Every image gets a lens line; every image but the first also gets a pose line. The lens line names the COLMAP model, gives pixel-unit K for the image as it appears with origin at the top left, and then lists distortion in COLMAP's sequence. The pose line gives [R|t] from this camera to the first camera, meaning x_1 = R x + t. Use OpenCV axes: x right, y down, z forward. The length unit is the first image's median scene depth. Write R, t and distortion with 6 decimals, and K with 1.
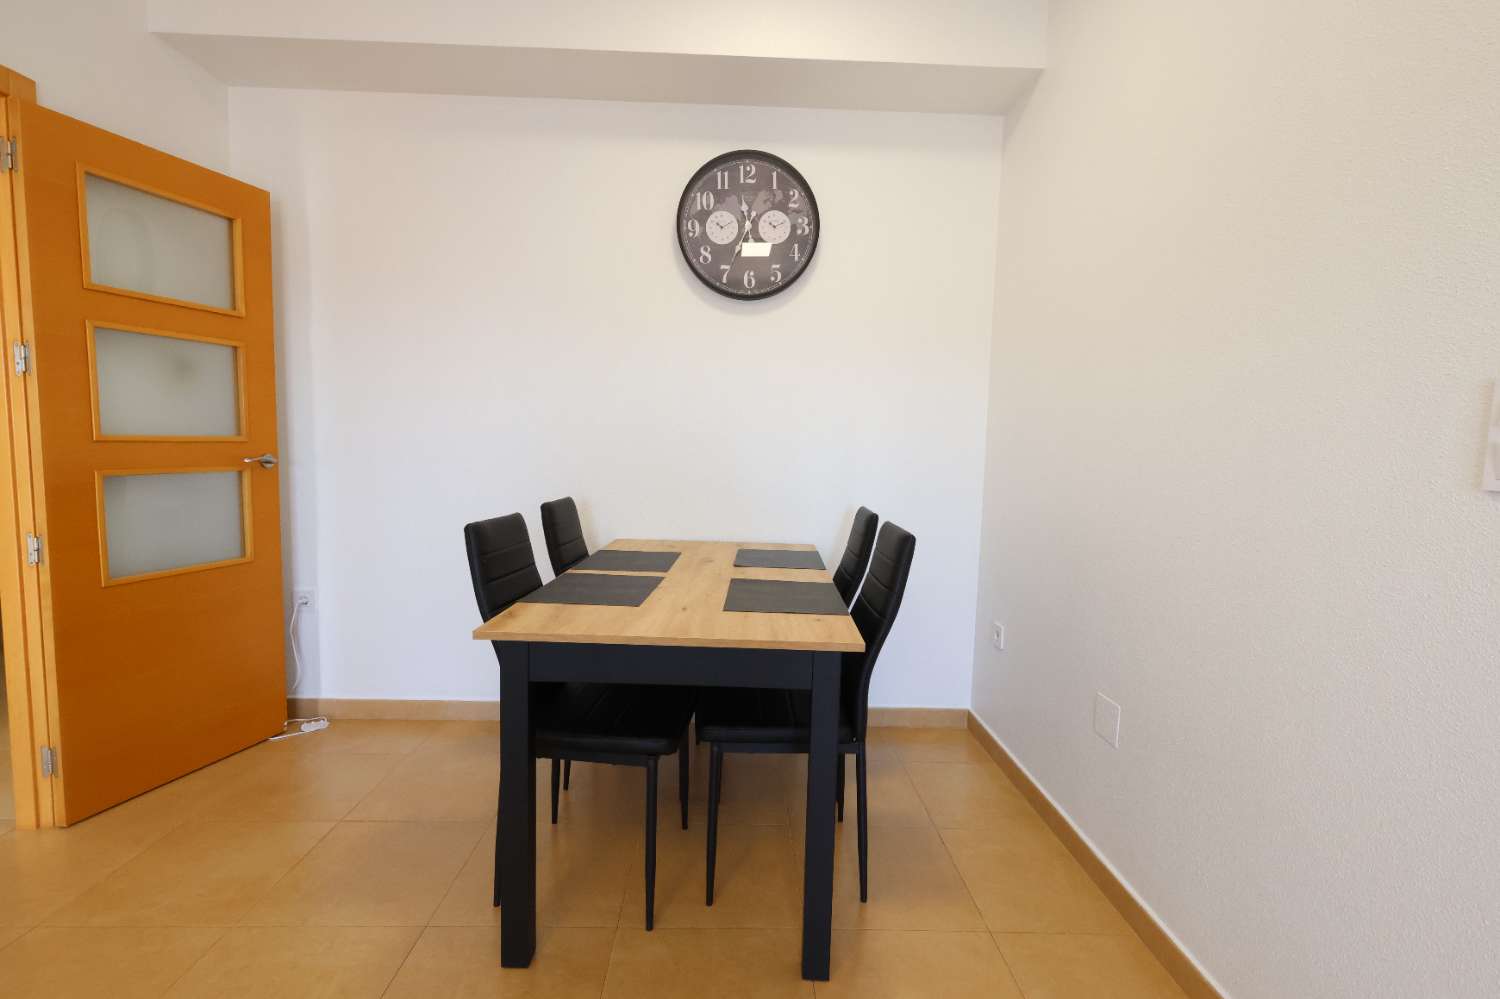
lens RADIAL K [[693.6, 0, 748.7], [0, 693.6, 498.4], [0, 0, 1]] dist [0.002211, 0.000396]
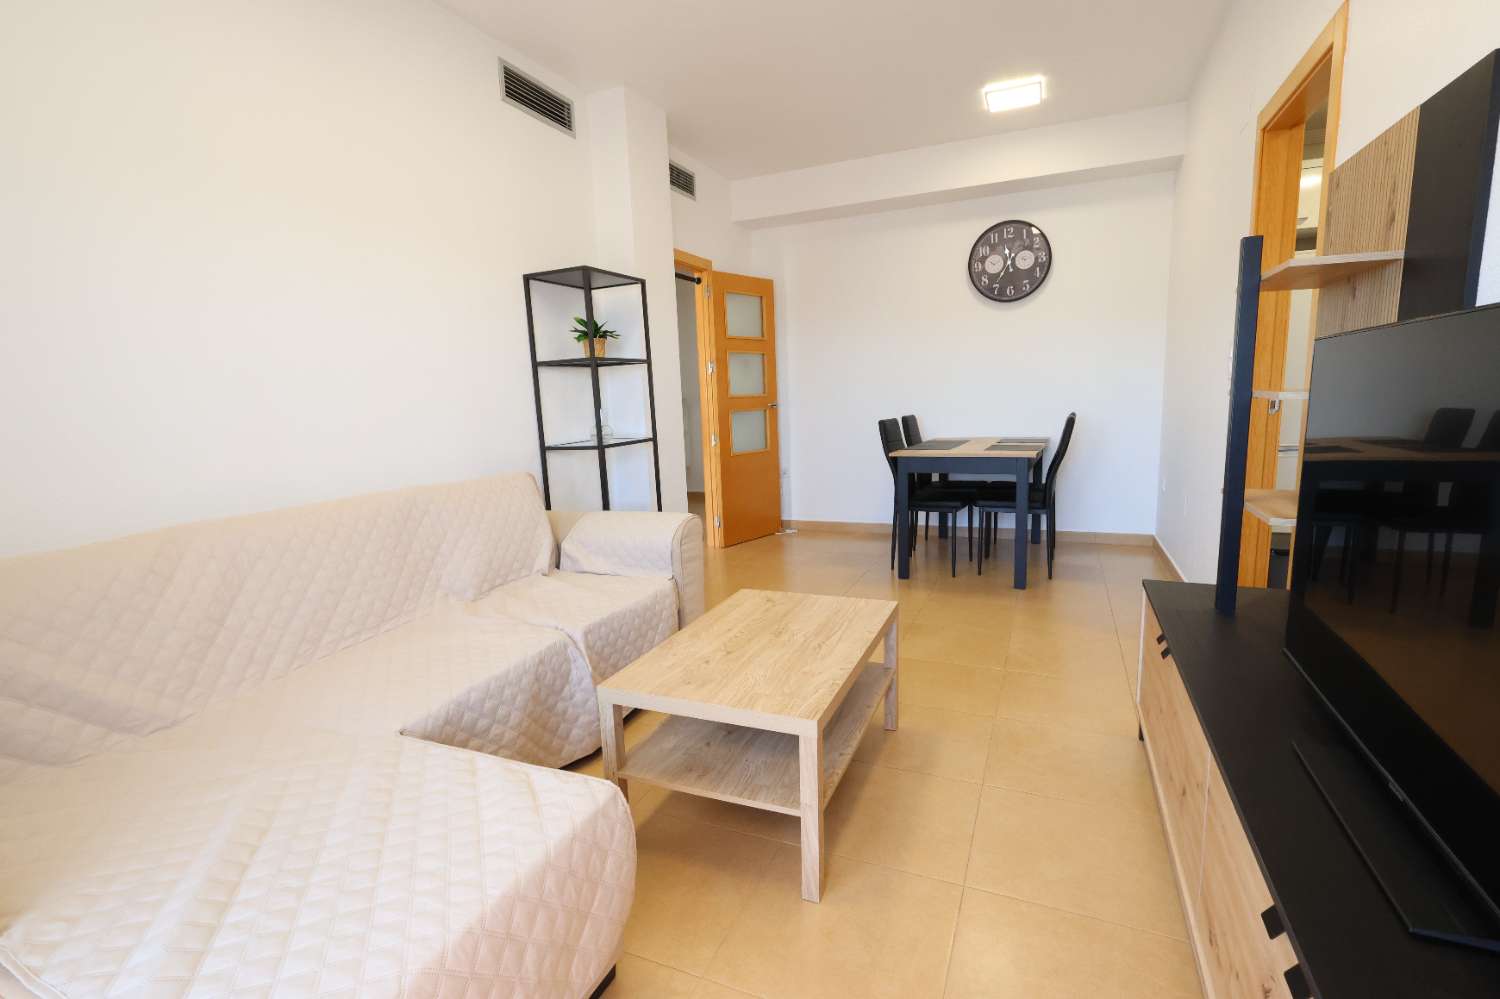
lens RADIAL K [[693.6, 0, 749.8], [0, 693.6, 499.4], [0, 0, 1]] dist [0.002211, 0.000396]
pose [[0.906615, 0.003658, -0.421943, 0.153164], [0.025310, 0.997691, 0.063032, 0.098420], [0.421199, -0.067825, 0.904429, -0.979457]]
